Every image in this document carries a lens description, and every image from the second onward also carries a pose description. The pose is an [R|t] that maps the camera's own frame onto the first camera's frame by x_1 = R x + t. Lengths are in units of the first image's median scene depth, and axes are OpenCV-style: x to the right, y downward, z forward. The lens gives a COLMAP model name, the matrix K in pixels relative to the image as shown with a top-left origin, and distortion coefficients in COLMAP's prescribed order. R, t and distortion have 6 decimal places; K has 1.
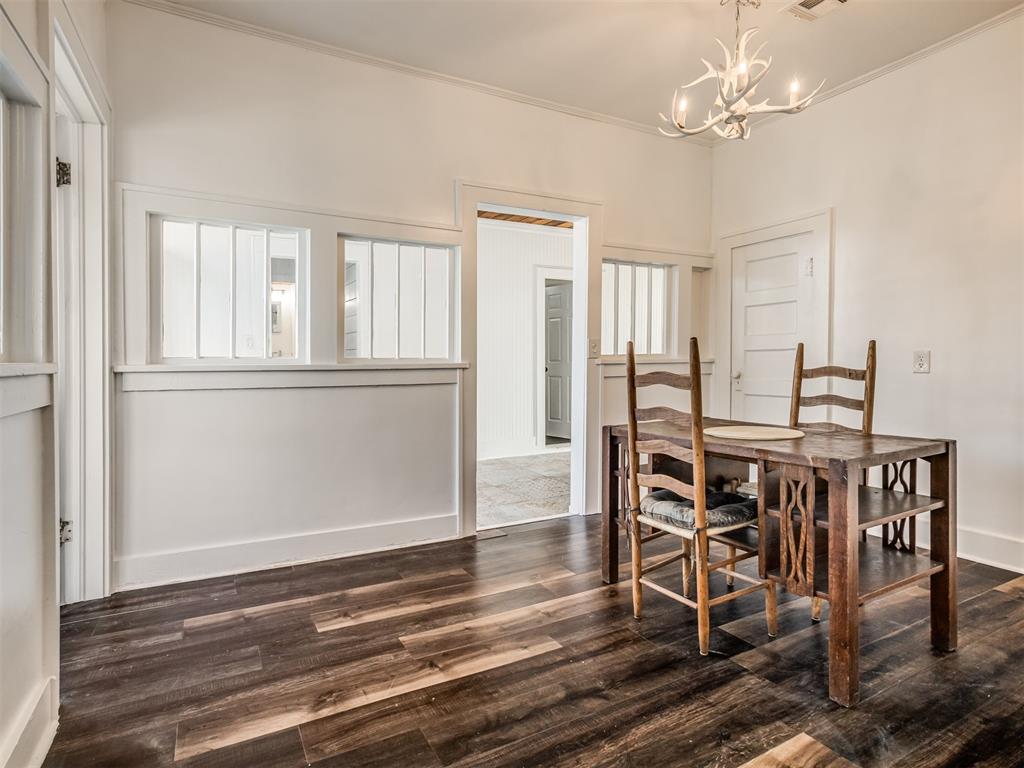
lens RADIAL K [[553.7, 0, 512.3], [0, 553.7, 382.1], [0, 0, 1]] dist [0.000186, 0.001042]
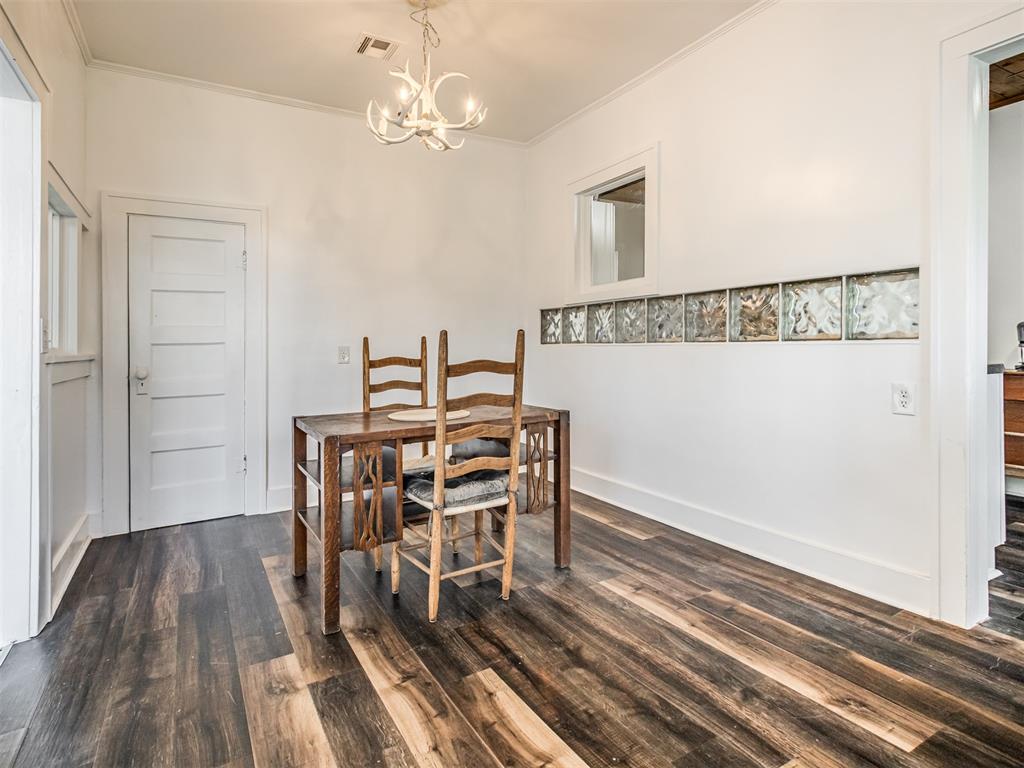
lens RADIAL K [[553.7, 0, 510.6], [0, 553.7, 376.5], [0, 0, 1]] dist [0.000186, 0.001042]
pose [[-0.028566, -0.041347, 0.998736, -0.781459], [0.057196, 0.997440, 0.042929, -0.028561], [-0.997954, 0.058350, -0.026128, 0.959532]]
